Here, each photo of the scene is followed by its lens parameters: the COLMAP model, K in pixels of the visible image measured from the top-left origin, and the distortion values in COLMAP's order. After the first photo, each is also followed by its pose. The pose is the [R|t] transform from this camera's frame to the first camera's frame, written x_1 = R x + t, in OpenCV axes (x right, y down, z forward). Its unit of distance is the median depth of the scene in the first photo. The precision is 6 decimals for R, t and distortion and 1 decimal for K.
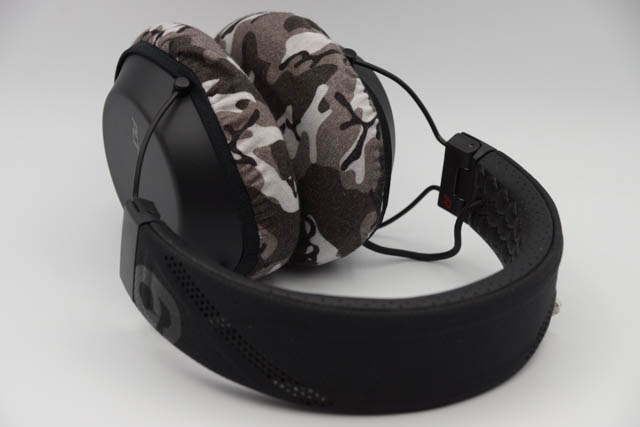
lens RADIAL K [[1975.2, 0, 319.2], [0, 1975.2, 215.0], [0, 0, 1]] dist [0.414411, 0.000000]
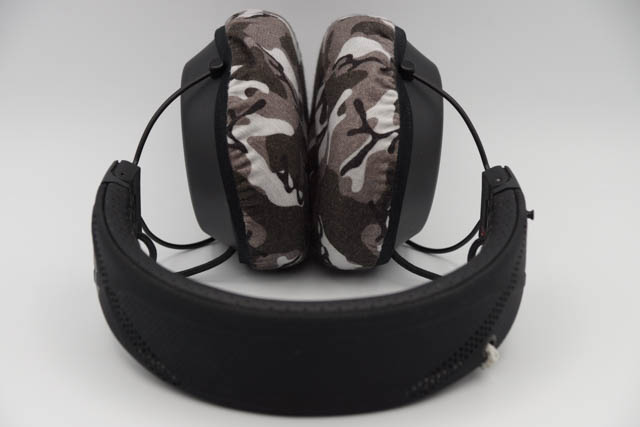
lens RADIAL K [[1975.2, 0, 320.9], [0, 1975.2, 210.9], [0, 0, 1]] dist [0.414411, 0.000000]
pose [[0.857213, 0.189911, -0.478665, 0.488931], [-0.197814, 0.979635, 0.034418, -0.037886], [0.475453, 0.065183, 0.877323, 0.121821]]
